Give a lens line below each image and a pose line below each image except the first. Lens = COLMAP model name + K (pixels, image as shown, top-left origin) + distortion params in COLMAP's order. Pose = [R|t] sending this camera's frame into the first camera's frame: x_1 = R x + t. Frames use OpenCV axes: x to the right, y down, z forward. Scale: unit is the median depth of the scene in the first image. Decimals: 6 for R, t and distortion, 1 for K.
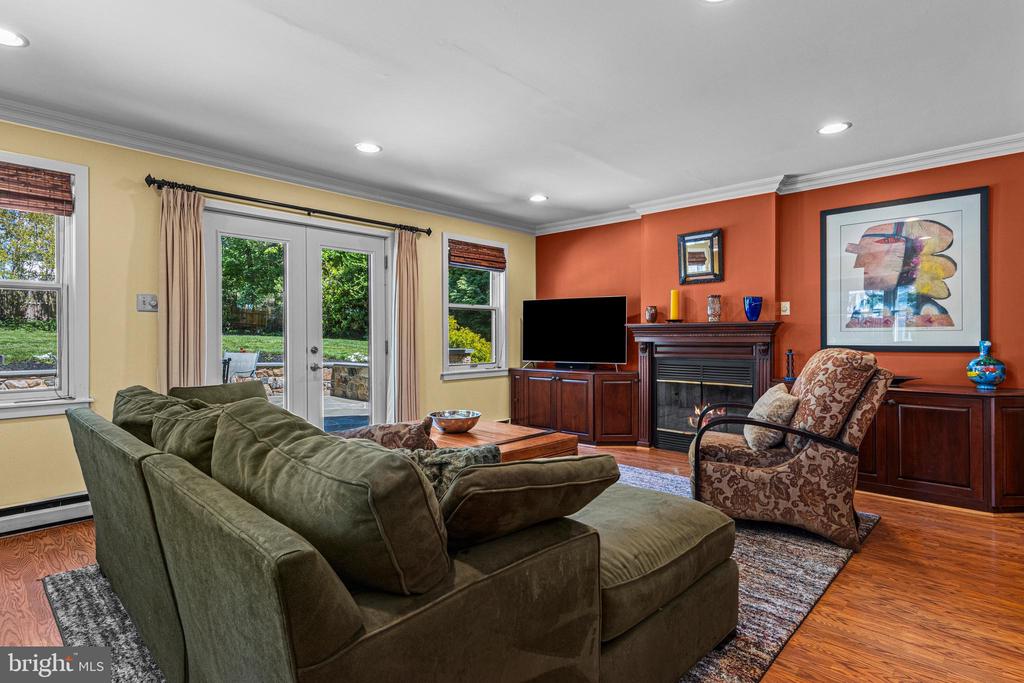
lens RADIAL K [[522.0, 0, 512.8], [0, 522.0, 344.1], [0, 0, 1]] dist [0.015530, -0.006799]
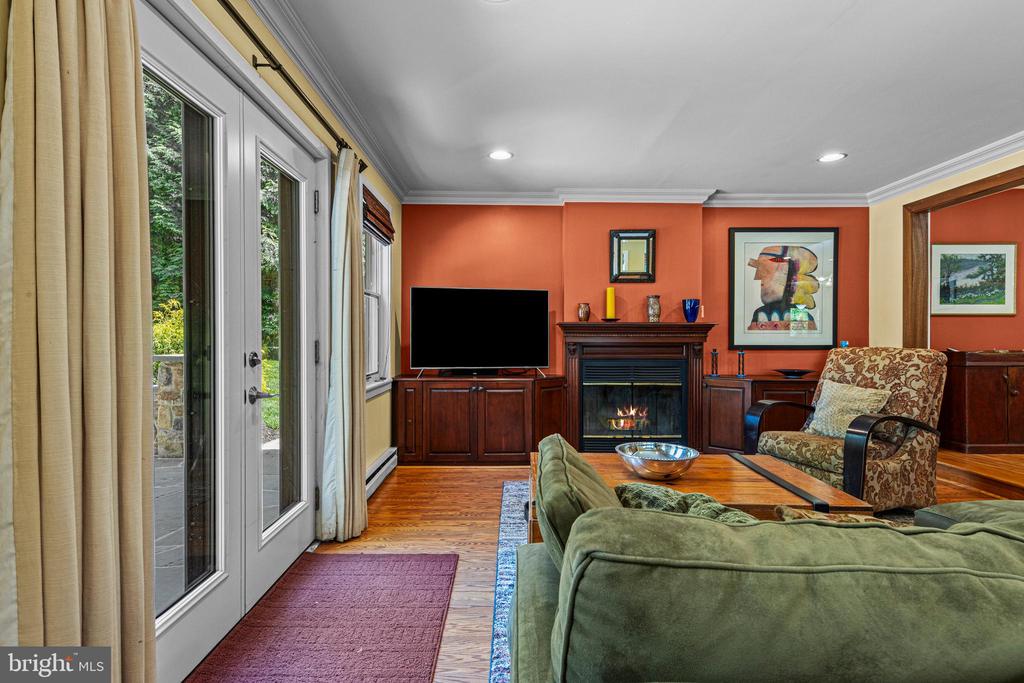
lens RADIAL K [[522.0, 0, 512.8], [0, 522.0, 344.1], [0, 0, 1]] dist [0.015530, -0.006799]
pose [[0.722971, -0.003076, 0.690871, -0.519991], [0.005081, 0.999987, -0.000865, -0.001101], [-0.690859, 0.004136, 0.722977, 0.479650]]
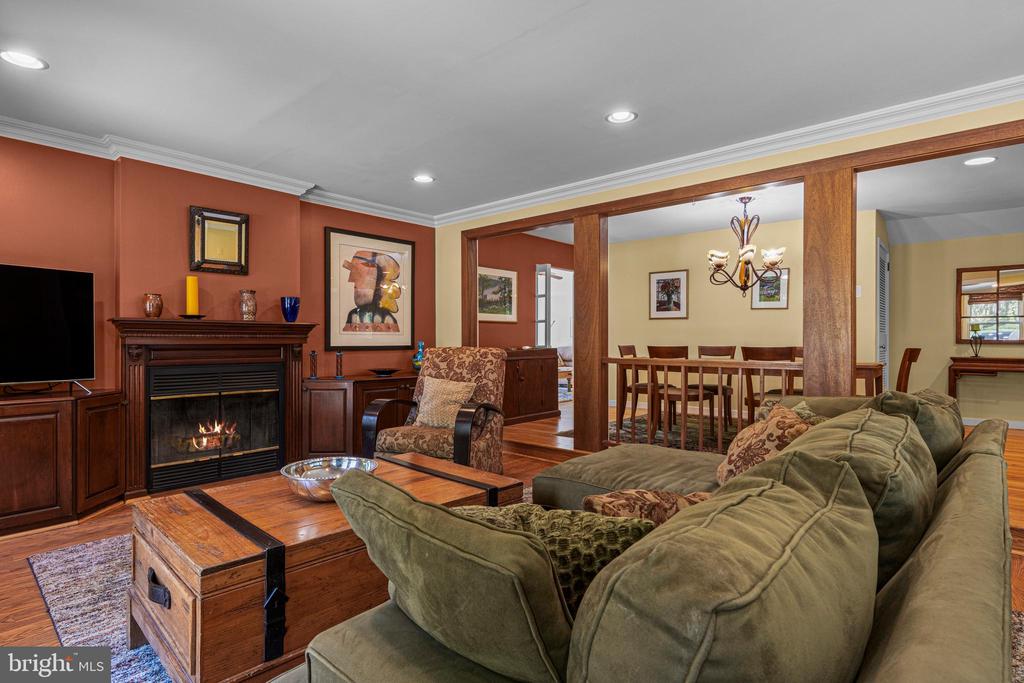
lens RADIAL K [[526.8, 0, 512.0], [0, 526.8, 341.5], [0, 0, 1]] dist [0.010334, -0.000908]
pose [[-0.021411, 0.000253, 0.999771, -0.523695], [0.011397, 0.999935, -0.000009, -0.003131], [-0.999706, 0.011394, -0.021412, 0.600080]]
